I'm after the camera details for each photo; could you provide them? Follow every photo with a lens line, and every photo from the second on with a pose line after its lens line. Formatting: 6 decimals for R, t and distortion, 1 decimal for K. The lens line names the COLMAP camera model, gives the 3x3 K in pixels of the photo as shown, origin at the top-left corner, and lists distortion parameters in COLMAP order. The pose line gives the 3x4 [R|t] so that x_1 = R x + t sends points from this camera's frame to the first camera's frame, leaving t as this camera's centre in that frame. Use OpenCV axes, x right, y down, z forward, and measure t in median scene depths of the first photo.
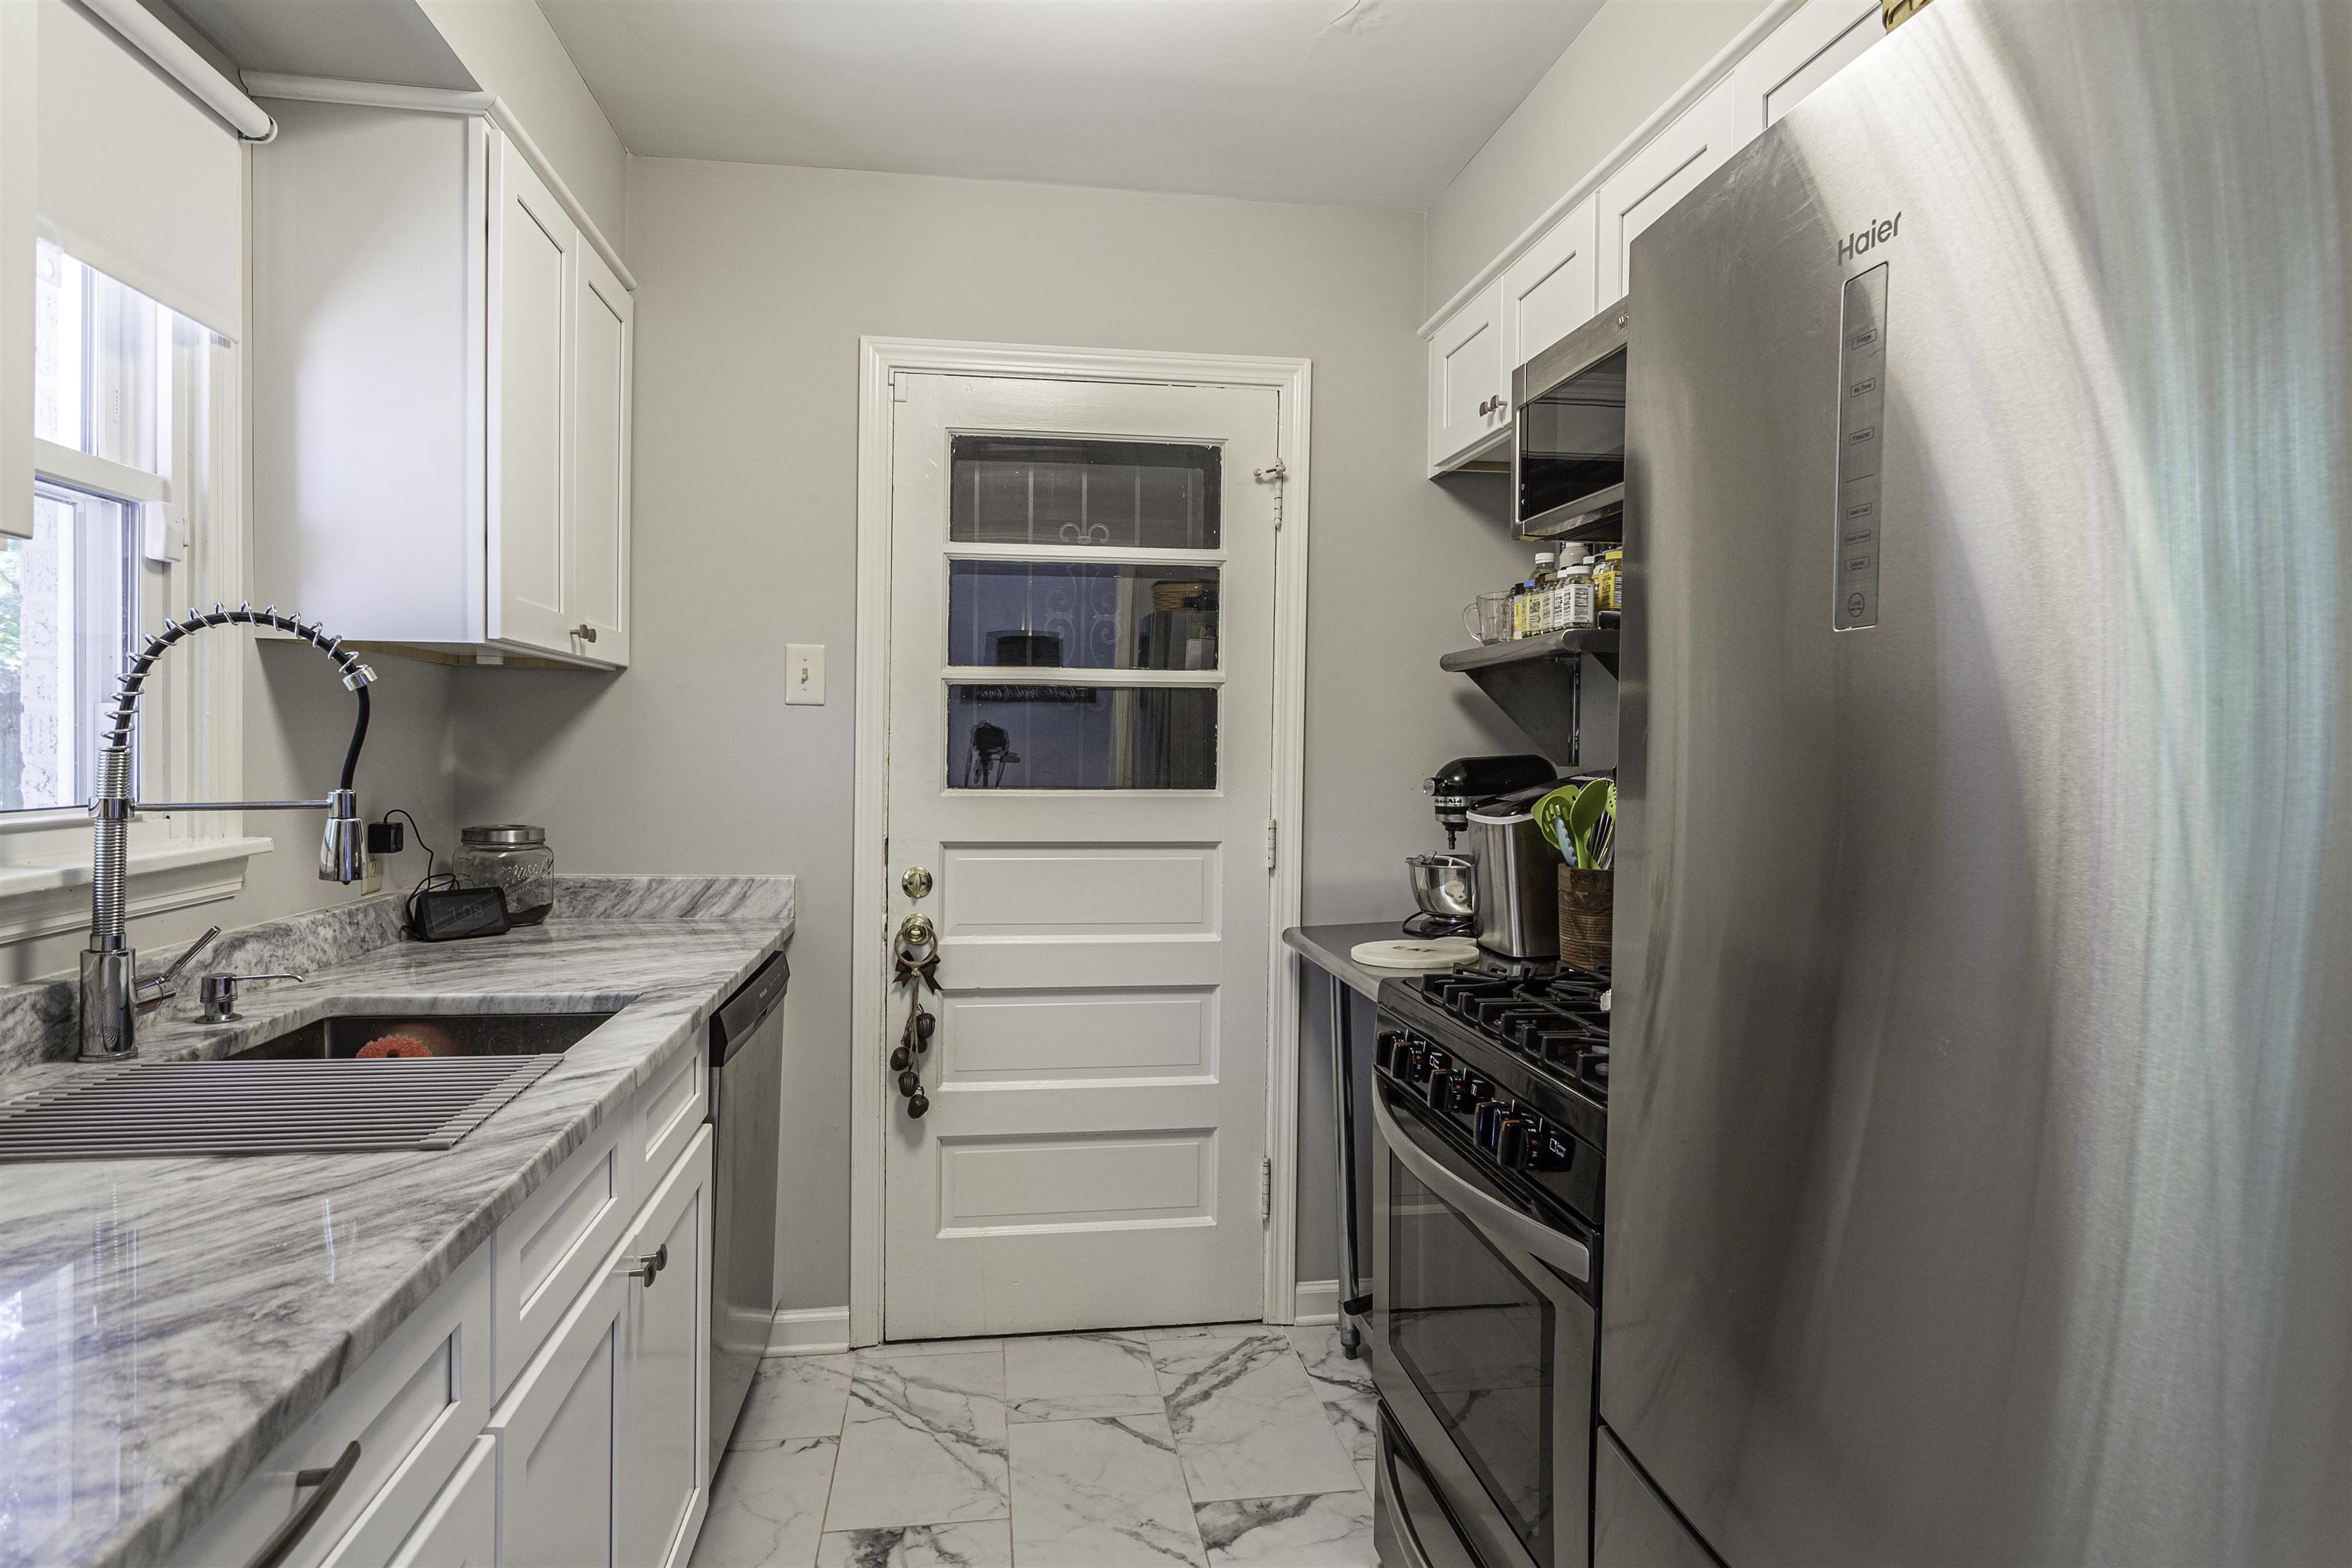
lens RADIAL K [[1355.0, 0, 1189.3], [0, 1355.0, 775.9], [0, 0, 1]] dist [-0.012434, 0.005846]
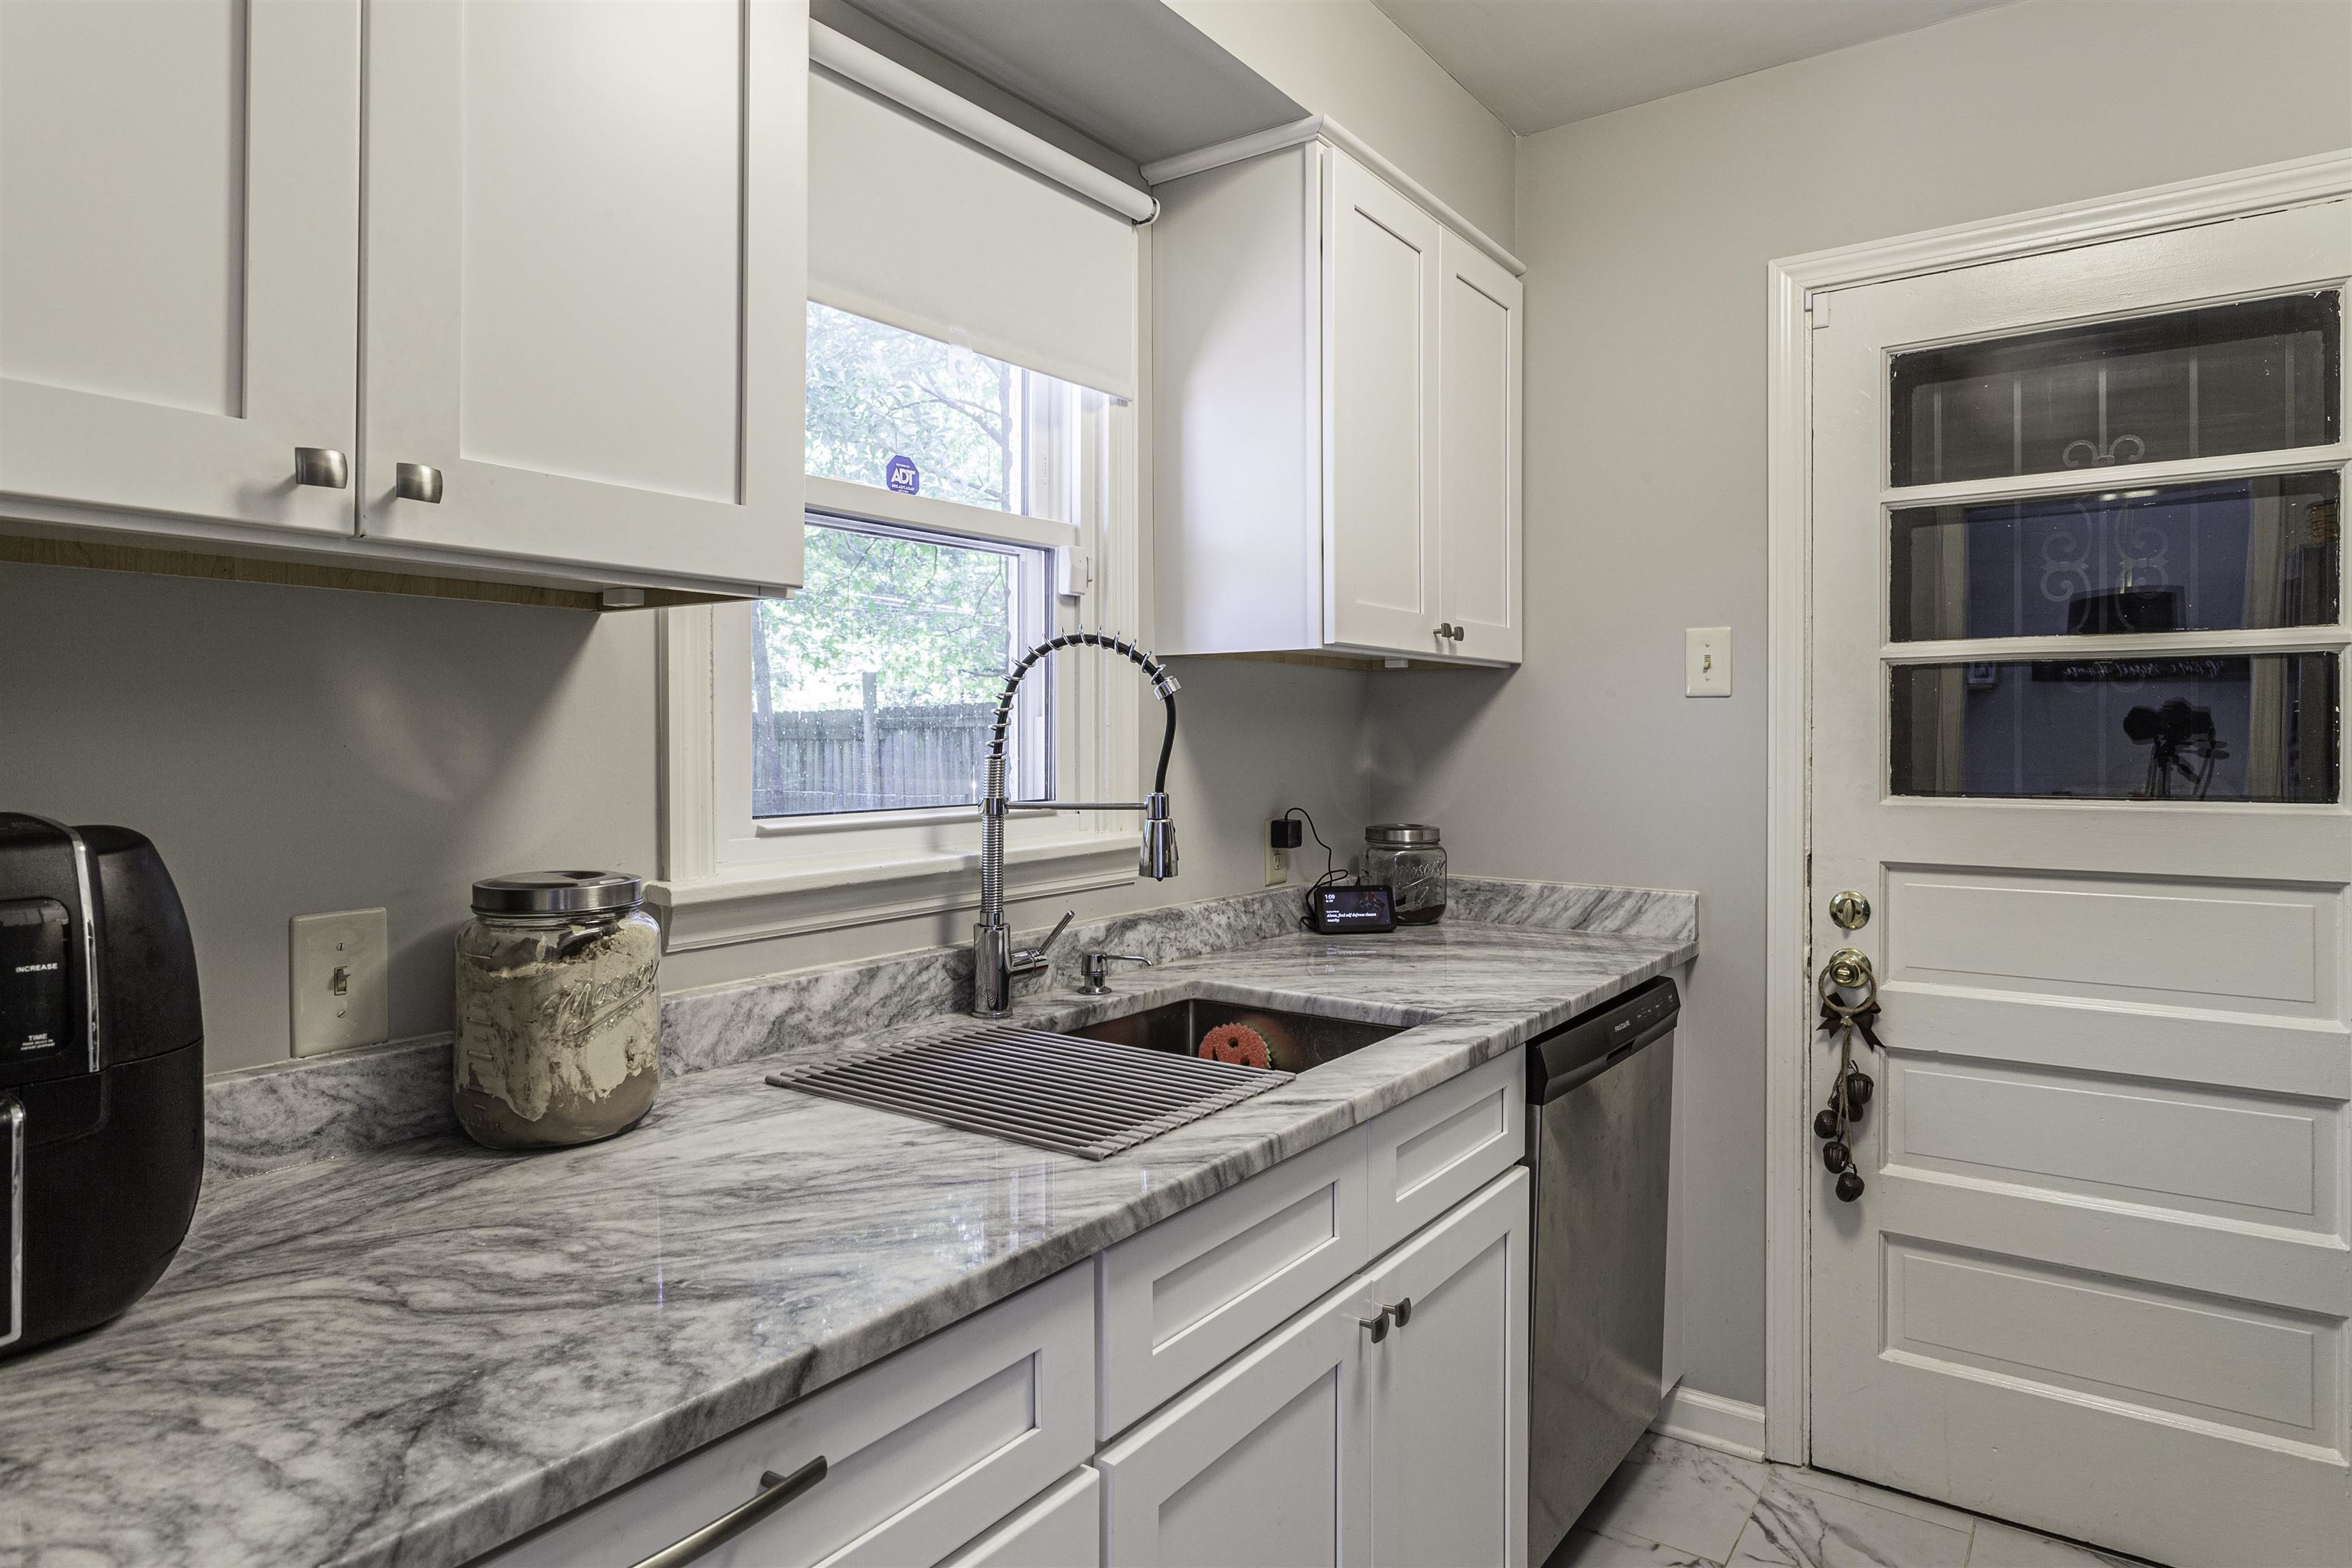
lens RADIAL K [[1355.0, 0, 1164.1], [0, 1355.0, 735.7], [0, 0, 1]] dist [-0.012434, 0.005846]
pose [[0.709230, -0.012784, -0.704861, 0.098805], [-0.004036, 0.999746, -0.022193, -0.008008], [0.704966, 0.018585, 0.708998, 0.161271]]
